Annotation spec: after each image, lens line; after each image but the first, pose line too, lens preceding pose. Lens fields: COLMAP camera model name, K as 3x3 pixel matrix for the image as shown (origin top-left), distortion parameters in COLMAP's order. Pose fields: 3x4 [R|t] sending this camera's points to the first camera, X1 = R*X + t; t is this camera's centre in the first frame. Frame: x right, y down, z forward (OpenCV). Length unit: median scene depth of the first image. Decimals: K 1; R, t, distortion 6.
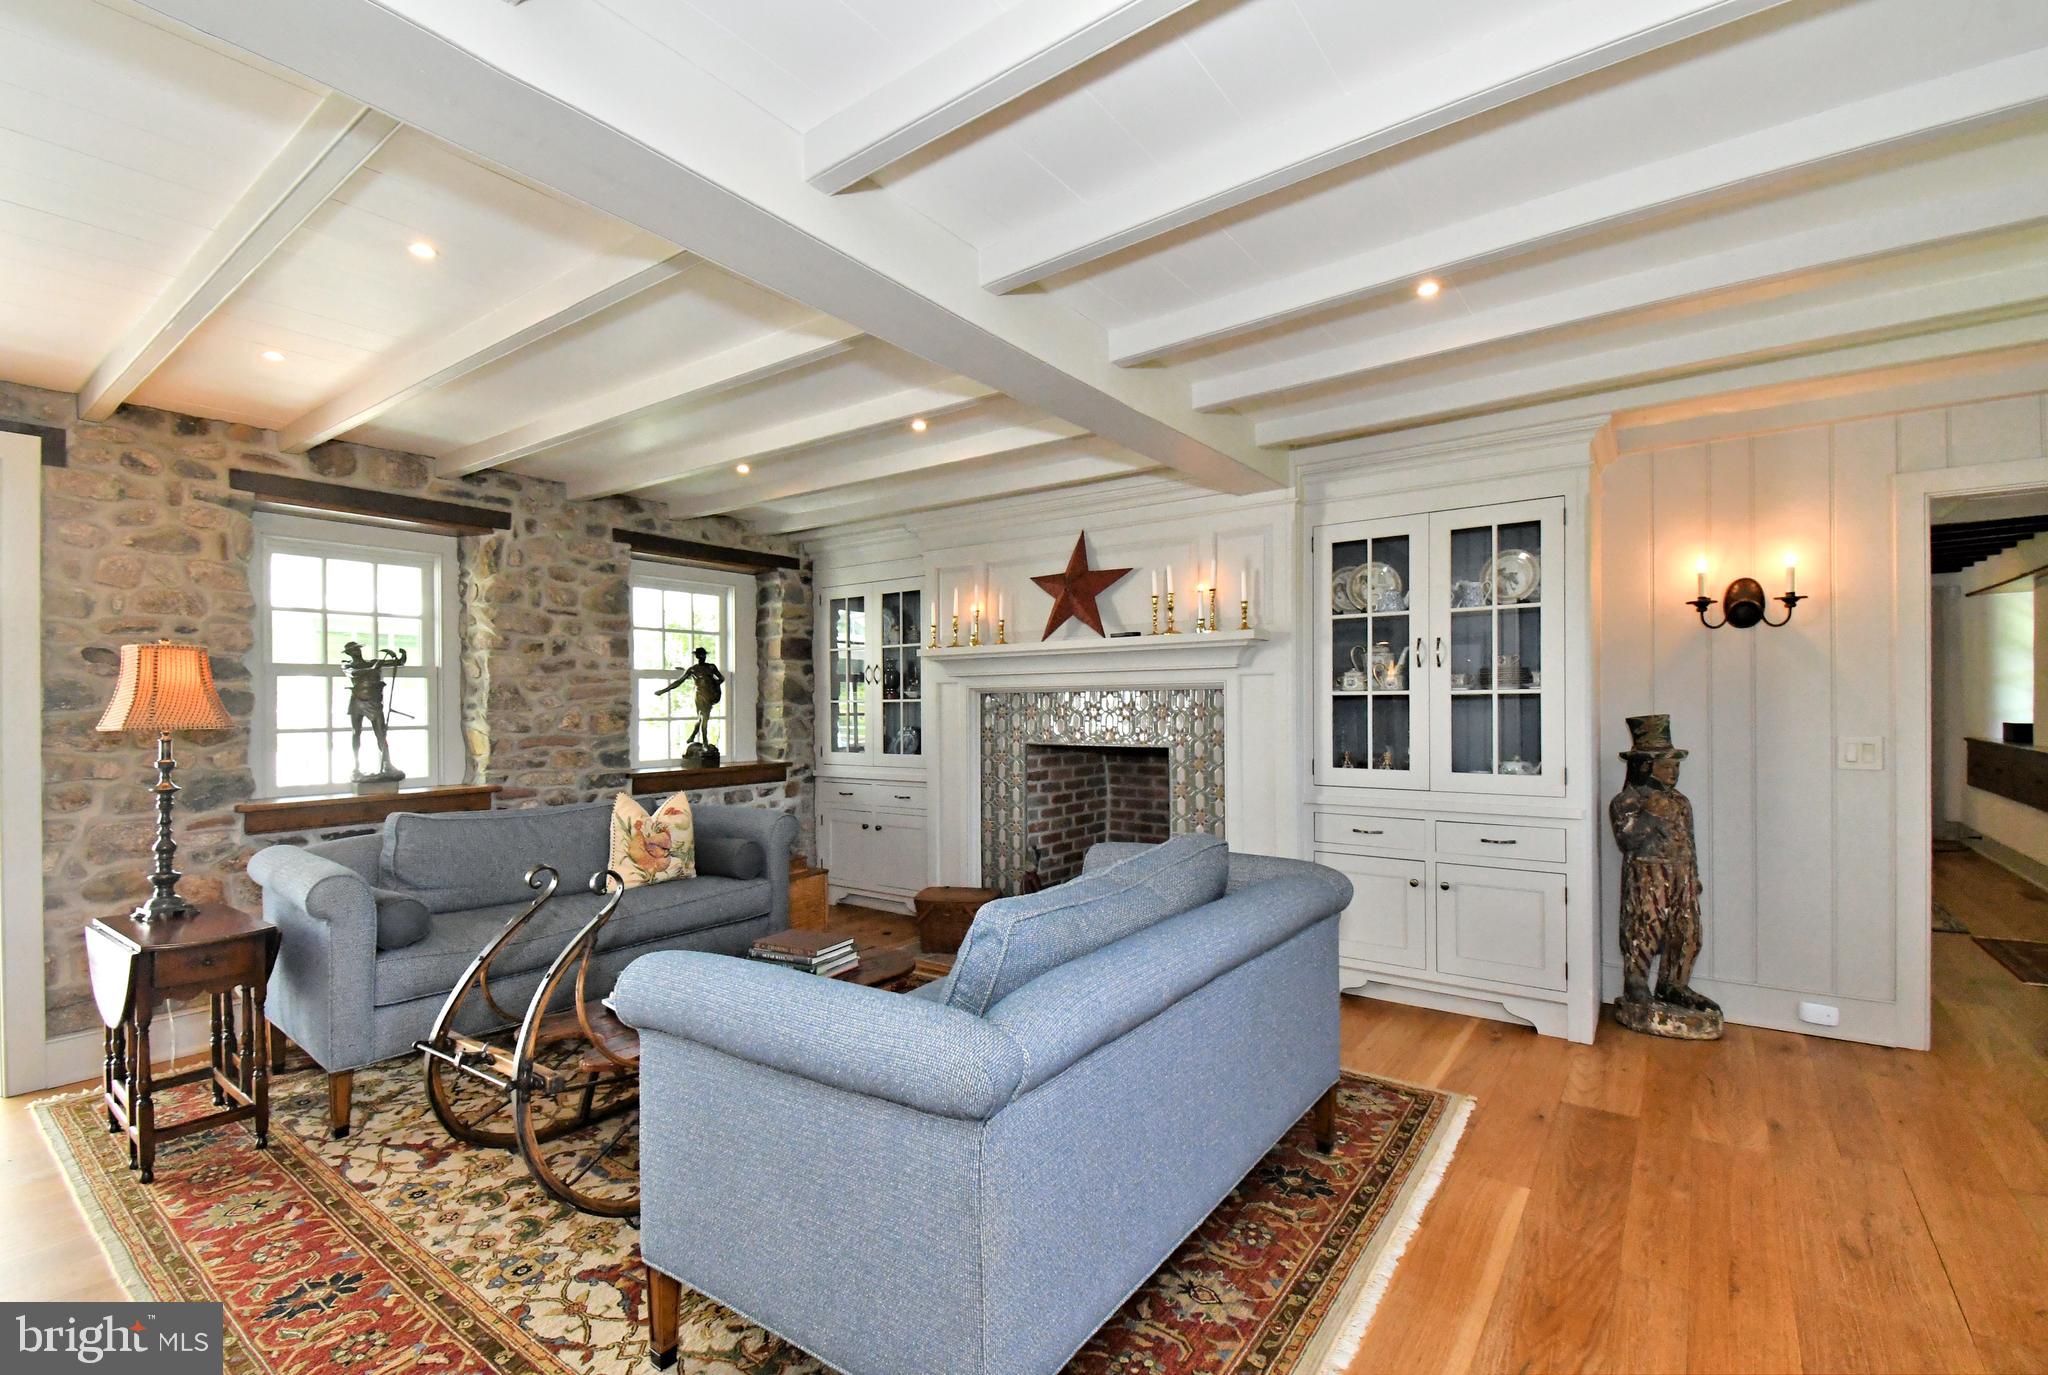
lens RADIAL K [[907.8, 0, 1033.3], [0, 907.8, 689.0], [0, 0, 1]] dist [0.014187, -0.001755]
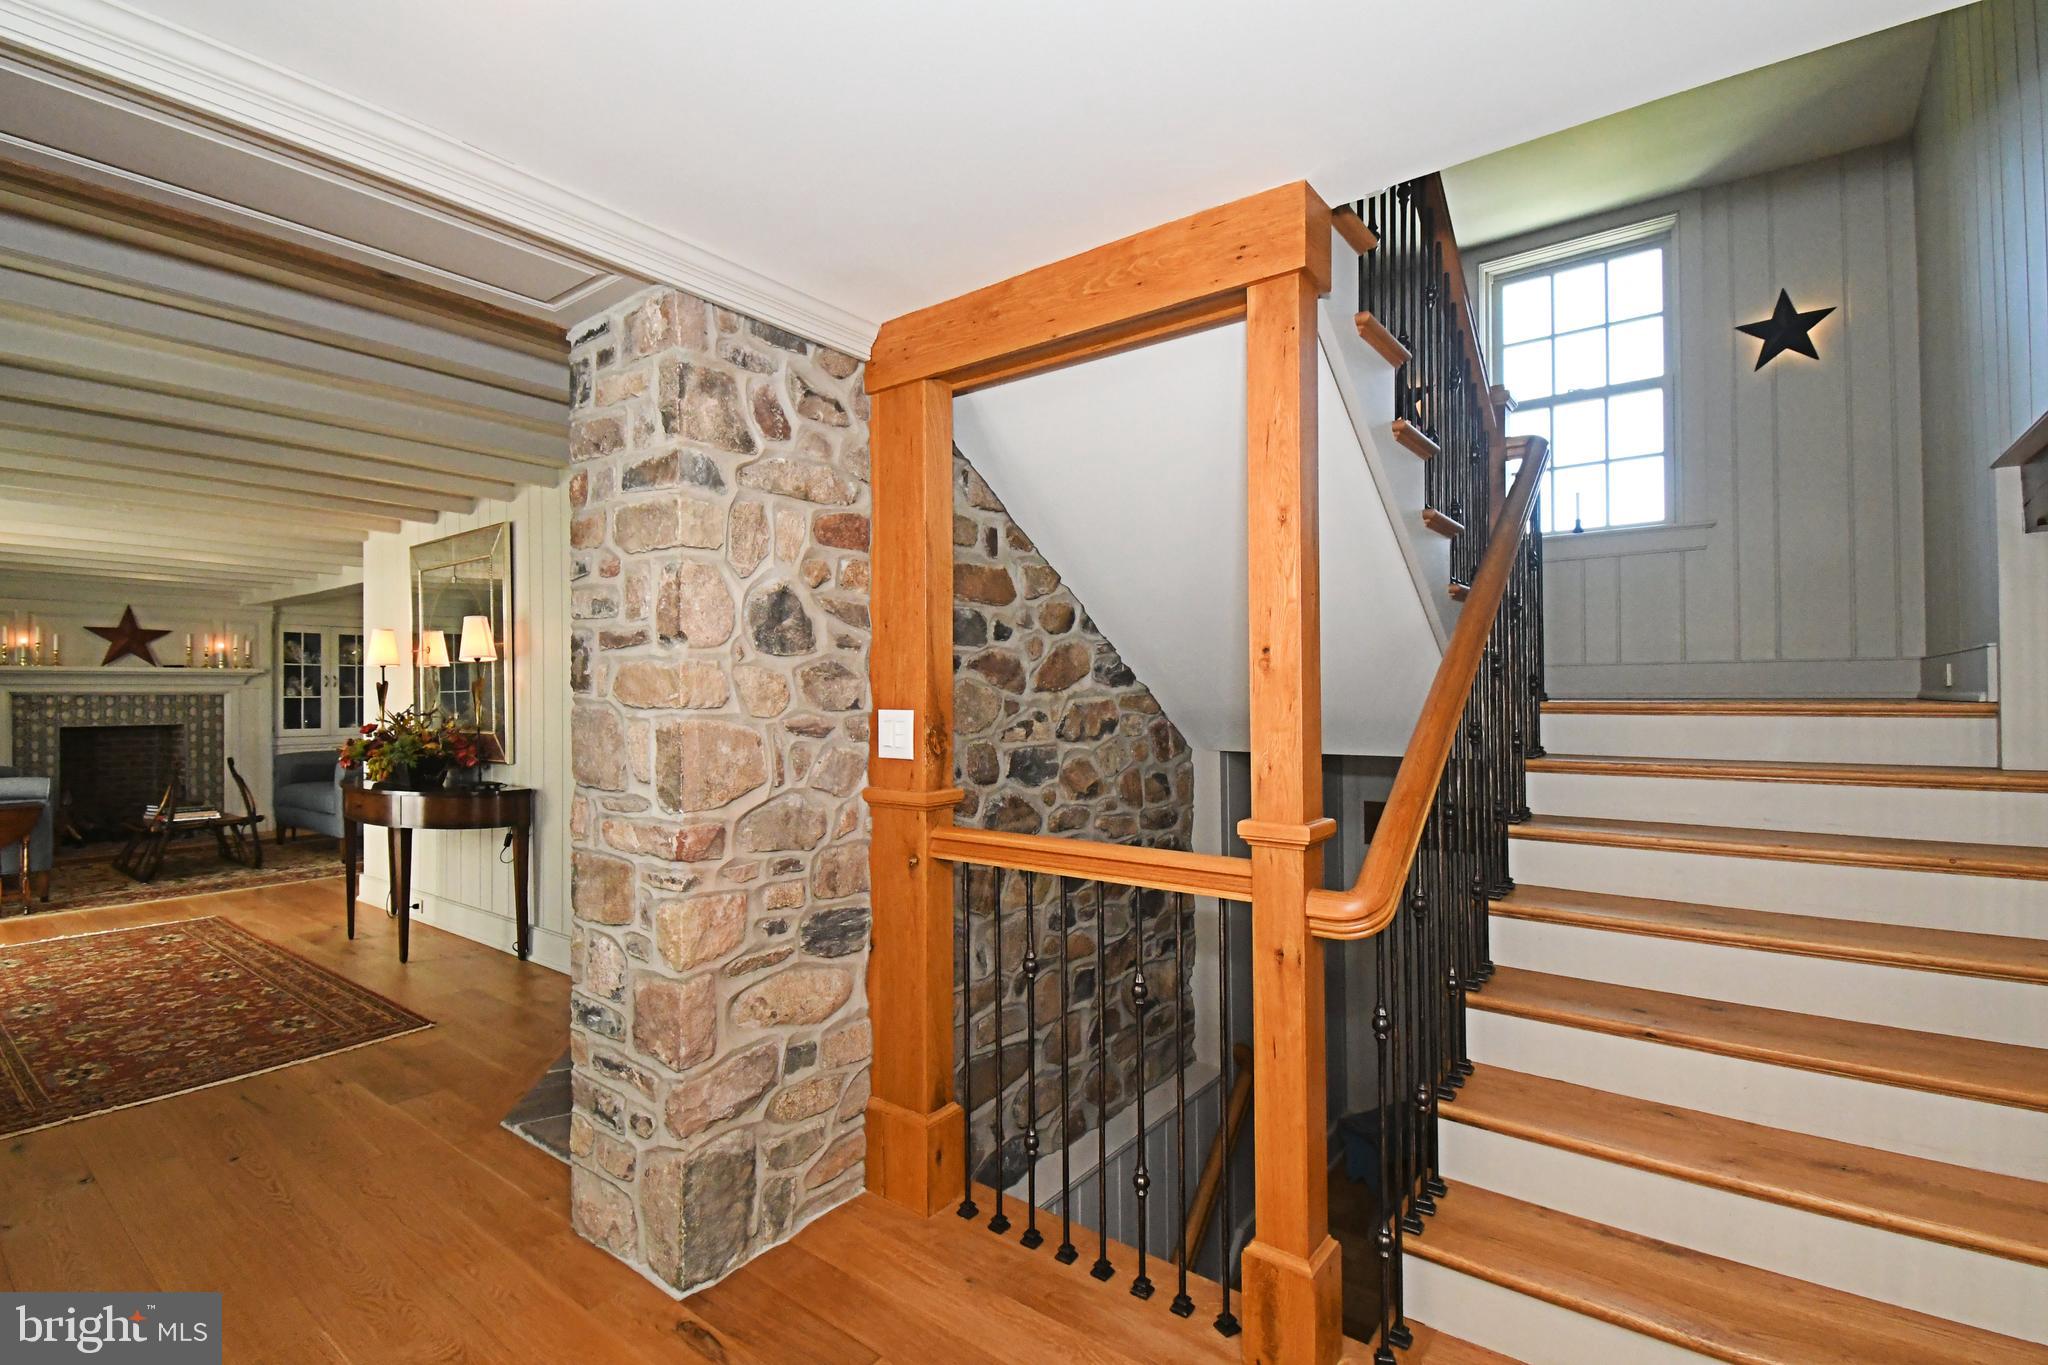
lens RADIAL K [[936.8, 0, 1024.2], [0, 936.8, 682.0], [0, 0, 1]] dist [-0.025000, -0.000672]
pose [[-0.006113, 0.026520, 0.999630, -1.852332], [-0.004403, 0.999638, -0.026547, 0.017829], [-0.999972, -0.004563, -0.005994, -0.794506]]
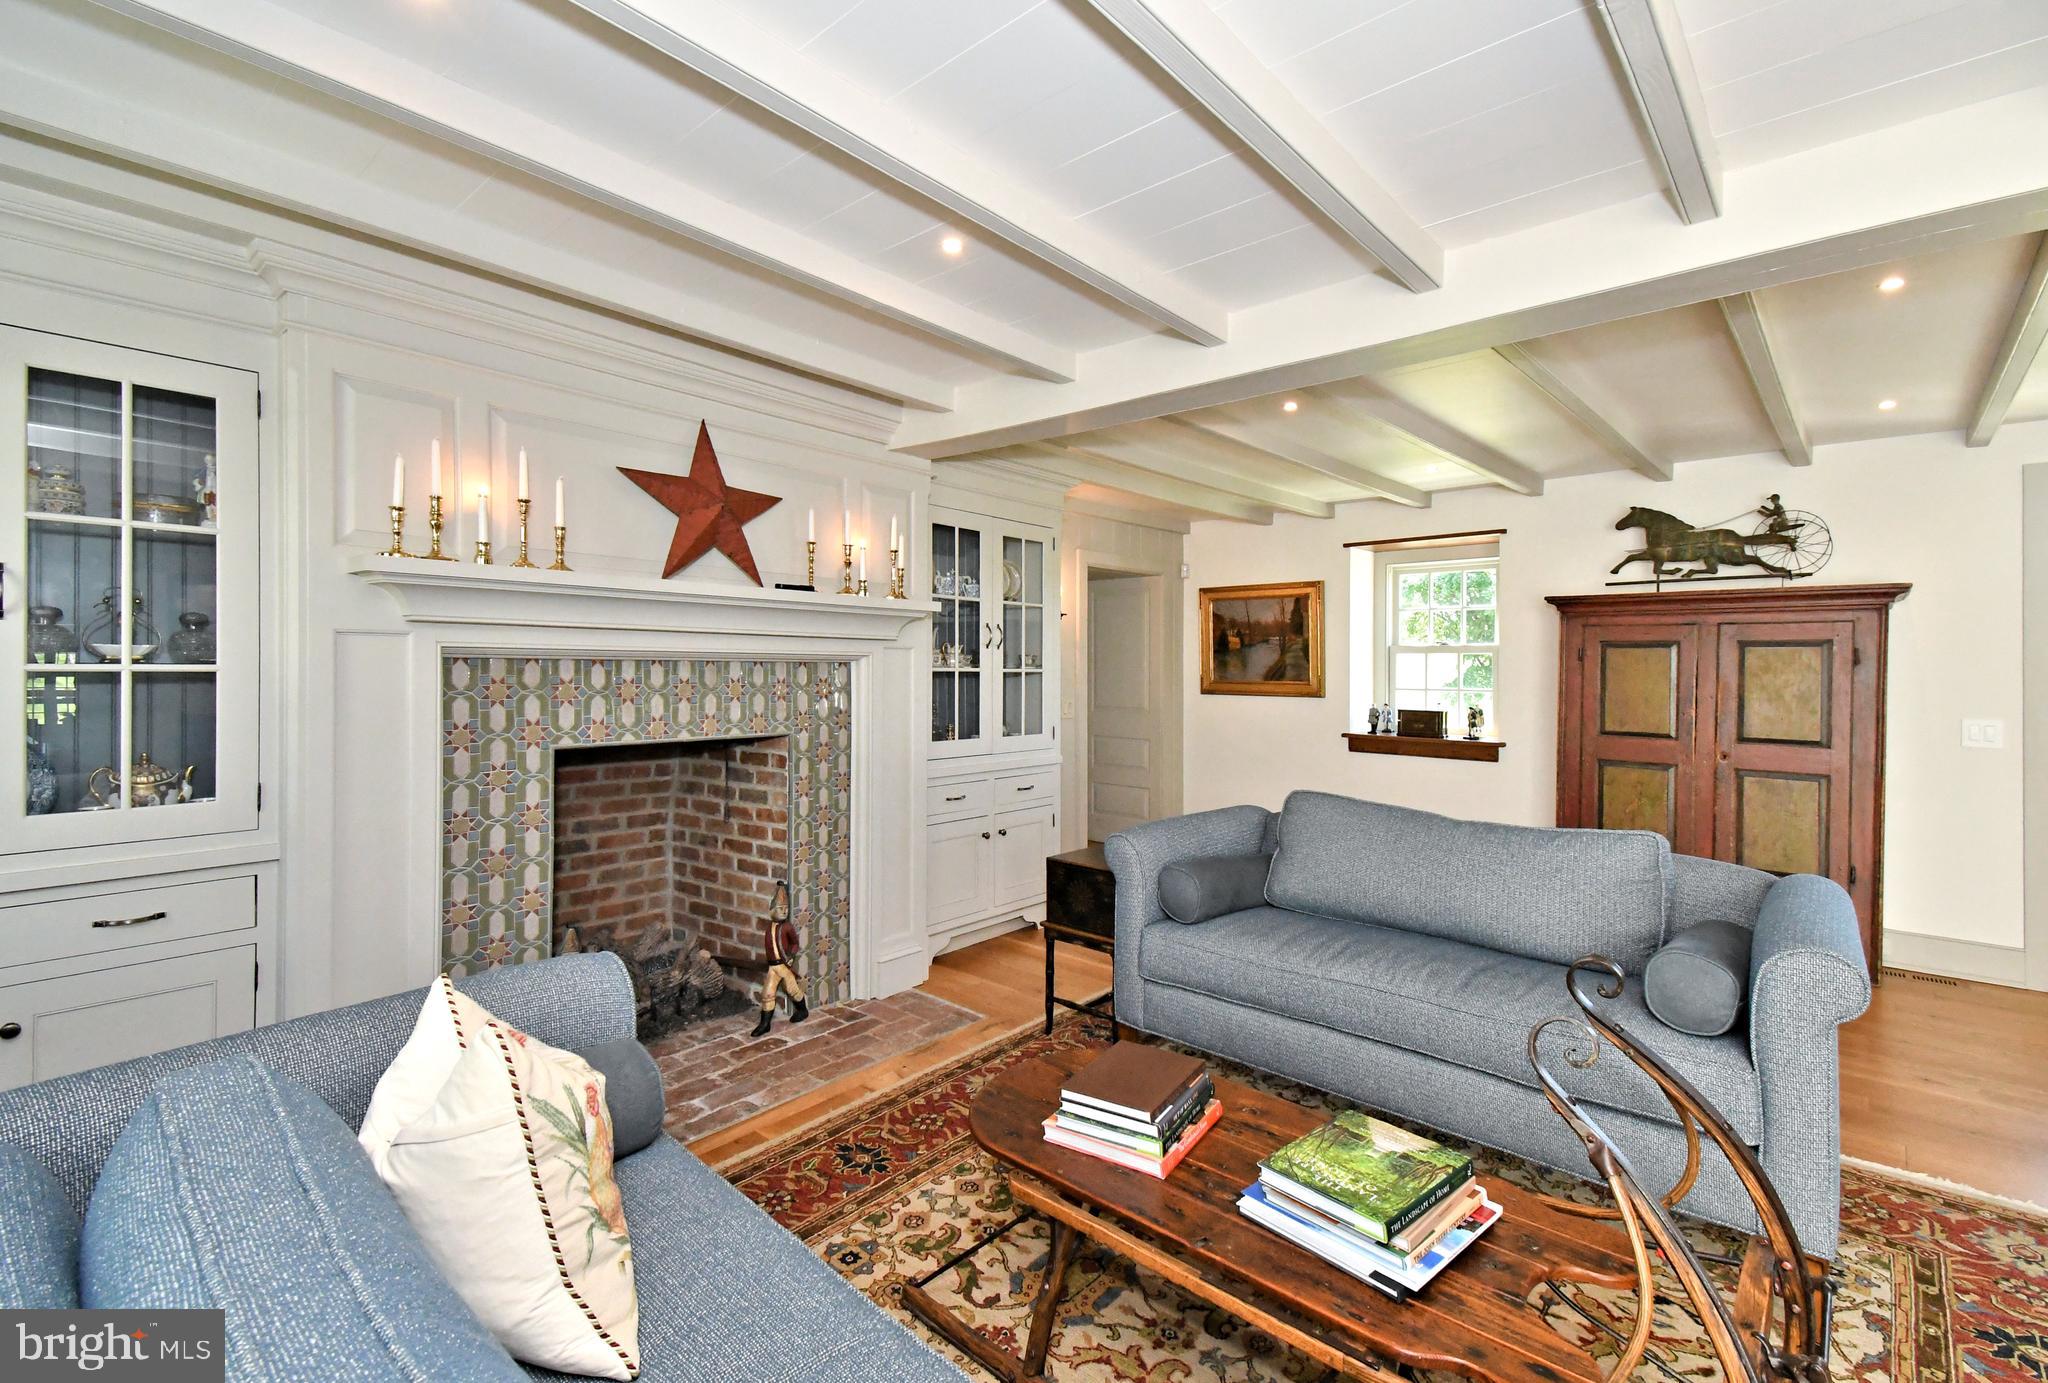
lens RADIAL K [[907.8, 0, 1021.0], [0, 907.8, 674.4], [0, 0, 1]] dist [0.014187, -0.001755]
pose [[0.067373, 0.005896, 0.997710, -0.632198], [-0.020940, 0.999771, -0.004495, 0.011644], [-0.997508, -0.020589, 0.067481, 0.759867]]
